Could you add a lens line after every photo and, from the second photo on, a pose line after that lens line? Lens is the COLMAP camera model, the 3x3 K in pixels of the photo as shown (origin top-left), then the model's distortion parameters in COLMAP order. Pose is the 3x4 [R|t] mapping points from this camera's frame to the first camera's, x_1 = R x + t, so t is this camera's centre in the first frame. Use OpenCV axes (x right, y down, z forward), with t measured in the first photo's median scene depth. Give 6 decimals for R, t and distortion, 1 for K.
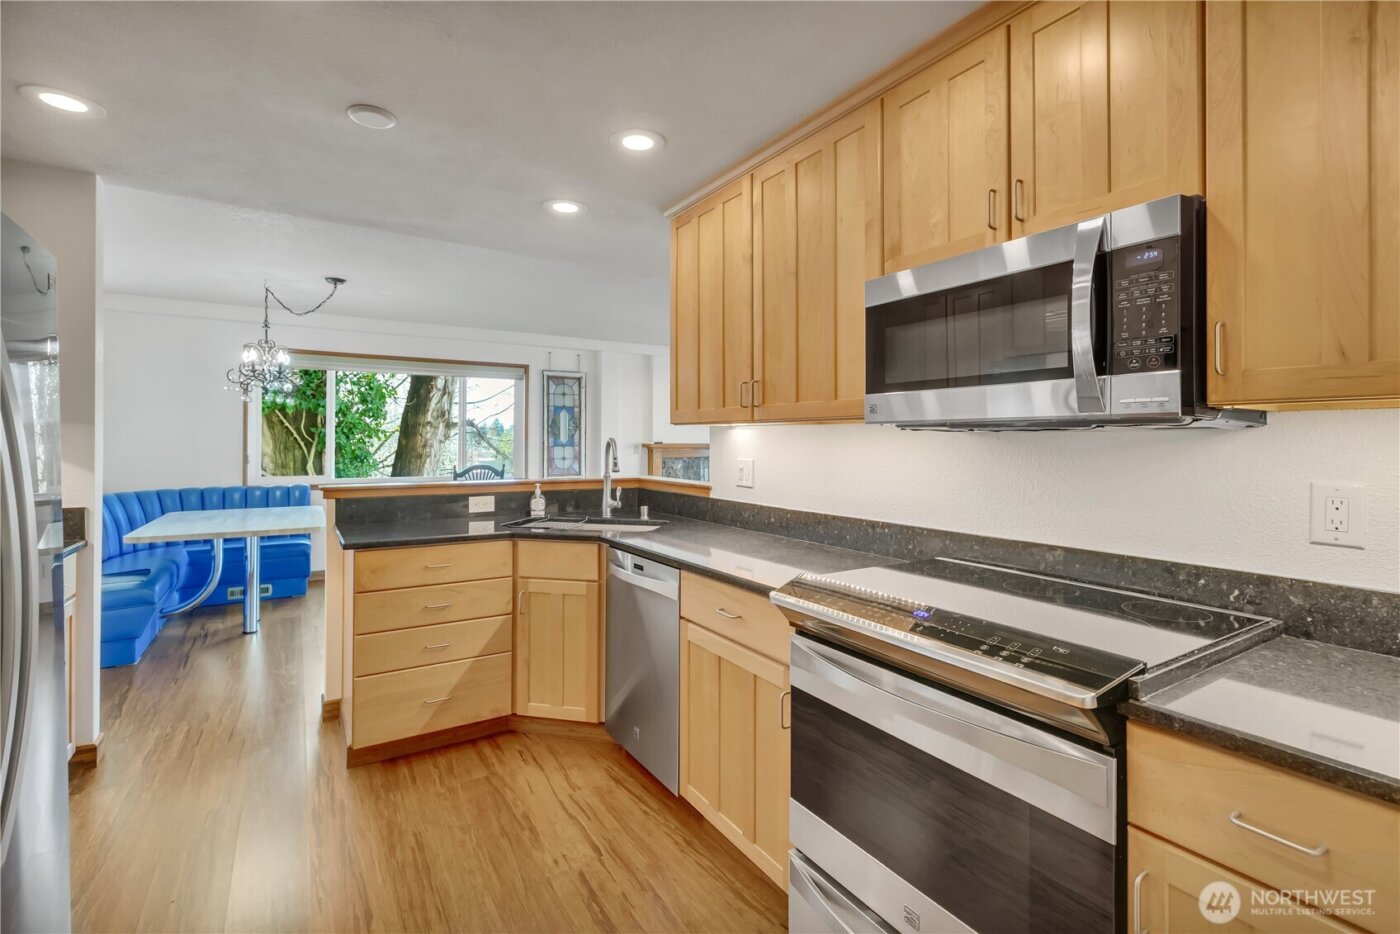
lens RADIAL K [[655.6, 0, 720.8], [0, 655.6, 435.1], [0, 0, 1]] dist [0.000088, 0.000026]
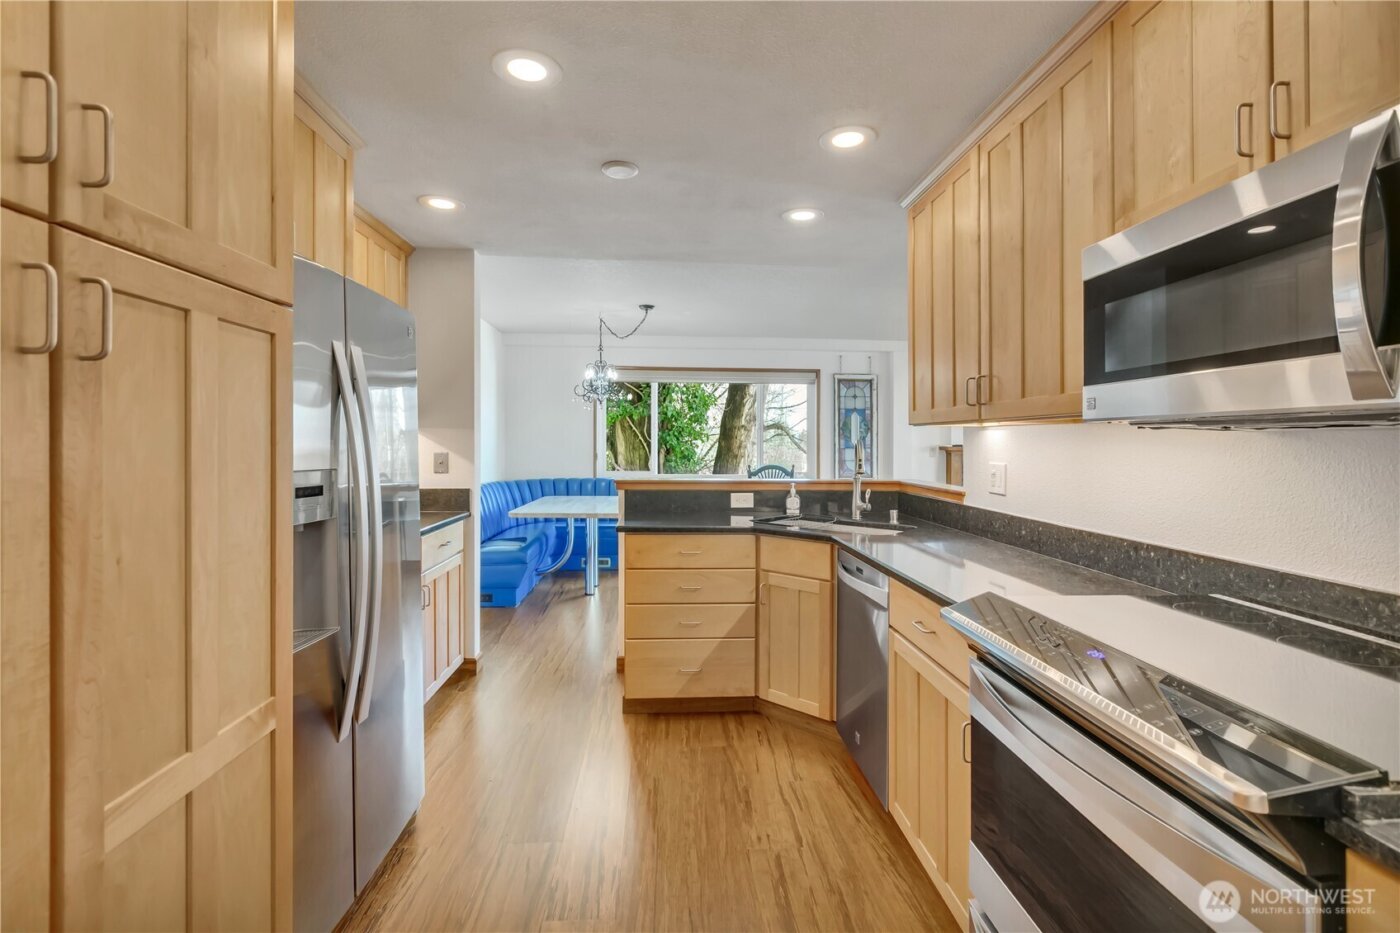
lens RADIAL K [[654.1, 0, 703.9], [0, 654.1, 441.2], [0, 0, 1]] dist [0.001489, -0.000261]
pose [[0.869859, 0.001508, -0.493299, 0.146596], [0.001013, 0.999988, 0.004843, 0.002205], [0.493300, -0.004713, 0.869847, 0.029394]]
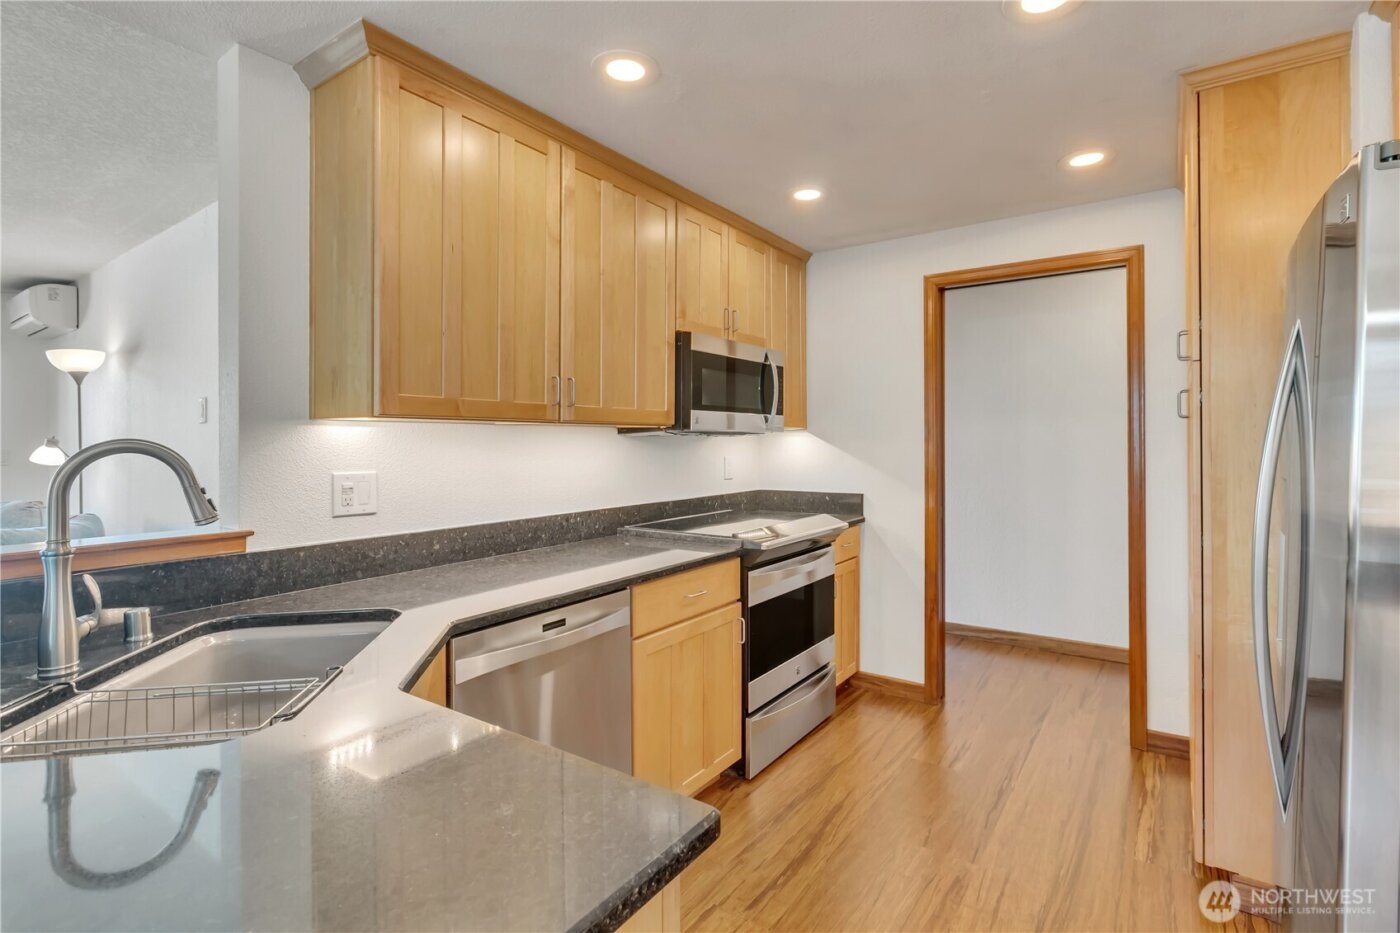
lens RADIAL K [[655.6, 0, 720.8], [0, 655.6, 434.6], [0, 0, 1]] dist [0.000088, 0.000026]
pose [[-0.385698, 0.002254, 0.922622, -0.790134], [-0.010608, 0.999920, -0.006877, 0.000812], [-0.922564, -0.012440, -0.385643, 1.046700]]
